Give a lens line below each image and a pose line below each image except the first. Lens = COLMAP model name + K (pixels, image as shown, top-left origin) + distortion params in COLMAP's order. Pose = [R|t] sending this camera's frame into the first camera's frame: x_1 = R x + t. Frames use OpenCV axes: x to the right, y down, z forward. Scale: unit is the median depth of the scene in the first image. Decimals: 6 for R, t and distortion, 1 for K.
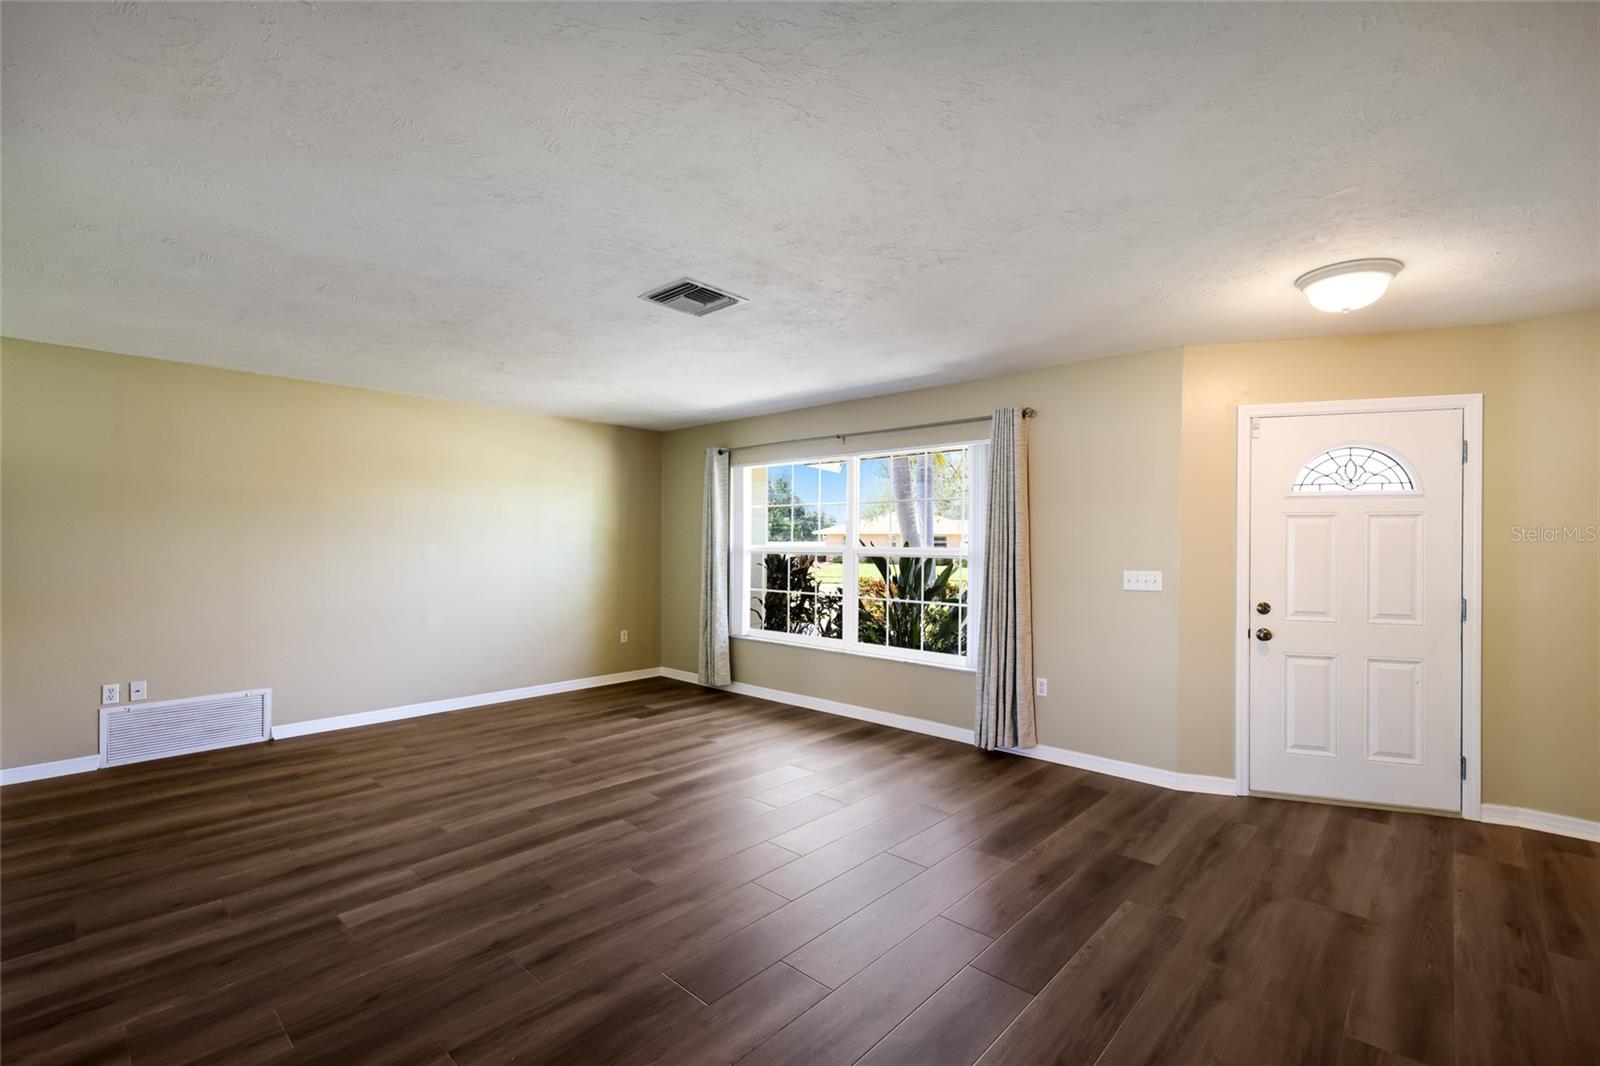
lens RADIAL K [[704.5, 0, 783.0], [0, 704.5, 540.5], [0, 0, 1]] dist [0.013198, -0.002819]
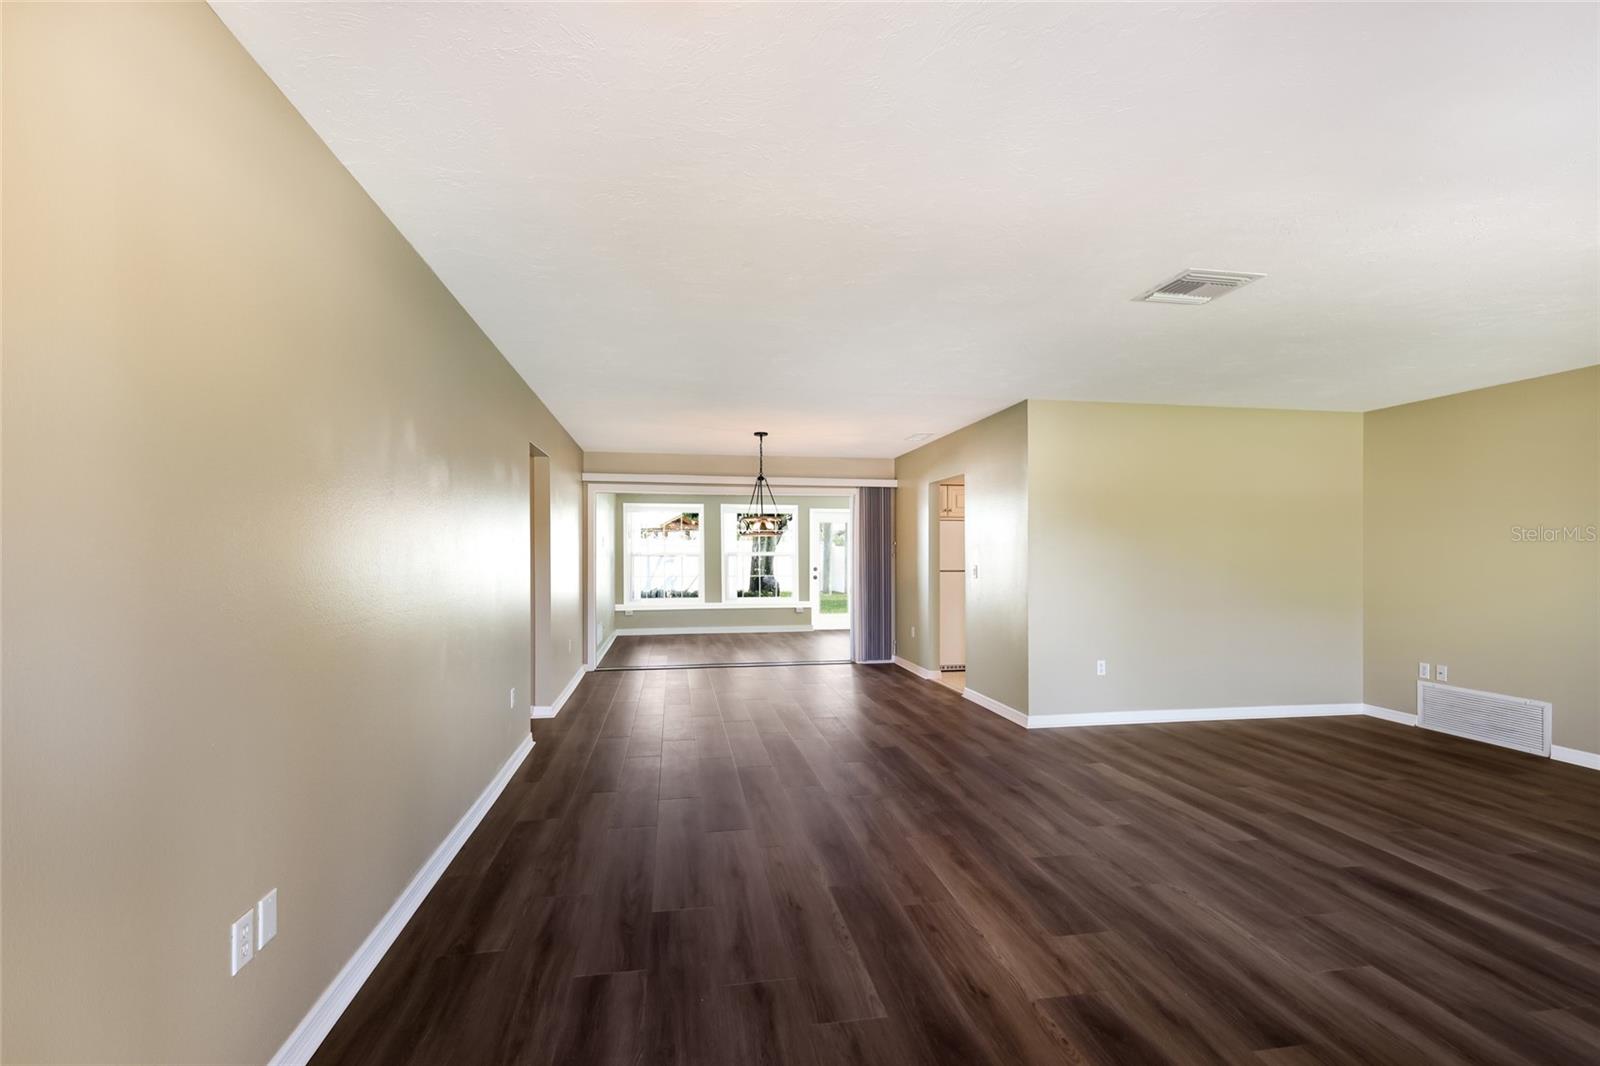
lens RADIAL K [[704.5, 0, 795.8], [0, 704.5, 544.9], [0, 0, 1]] dist [0.013198, -0.002819]
pose [[-0.598746, -0.014326, -0.800811, 0.675047], [-0.001358, 0.999857, -0.016871, 0.016924], [0.800938, -0.009014, -0.598680, 0.811494]]
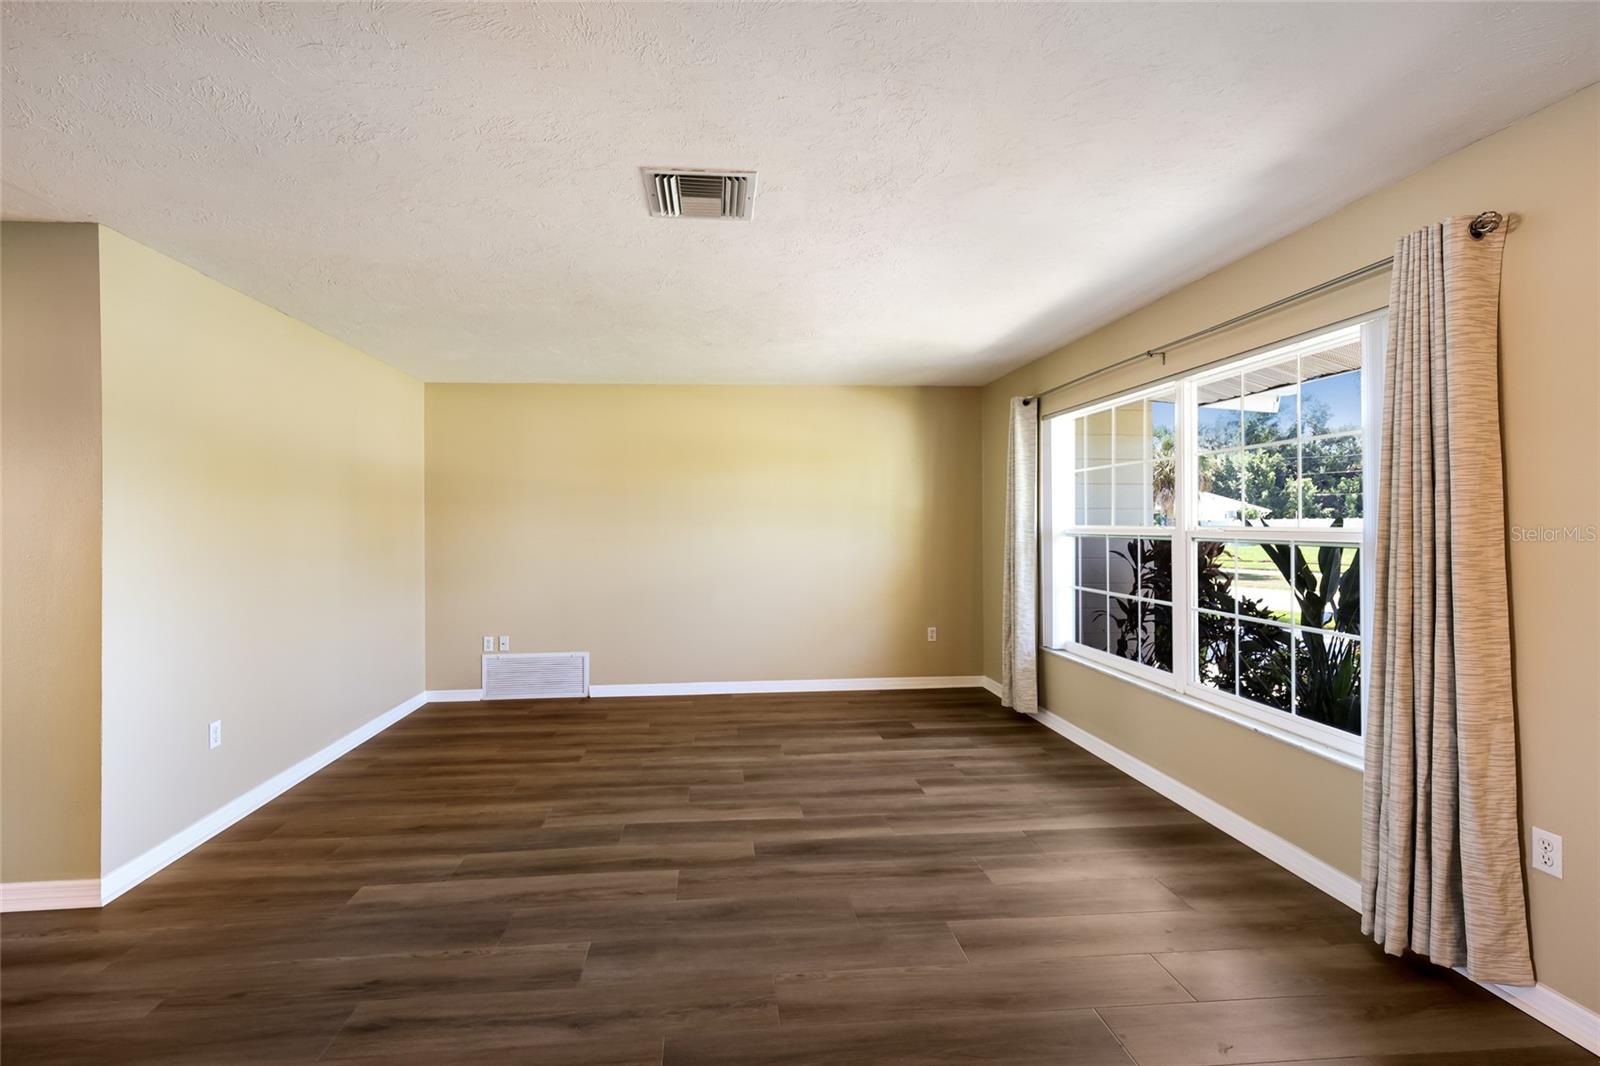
lens RADIAL K [[704.5, 0, 817.3], [0, 704.5, 514.4], [0, 0, 1]] dist [0.013198, -0.002819]
pose [[0.745922, -0.019054, -0.665760, 0.331590], [0.012950, 0.999817, -0.014106, 0.003400], [0.665907, 0.001900, 0.746032, 0.387037]]
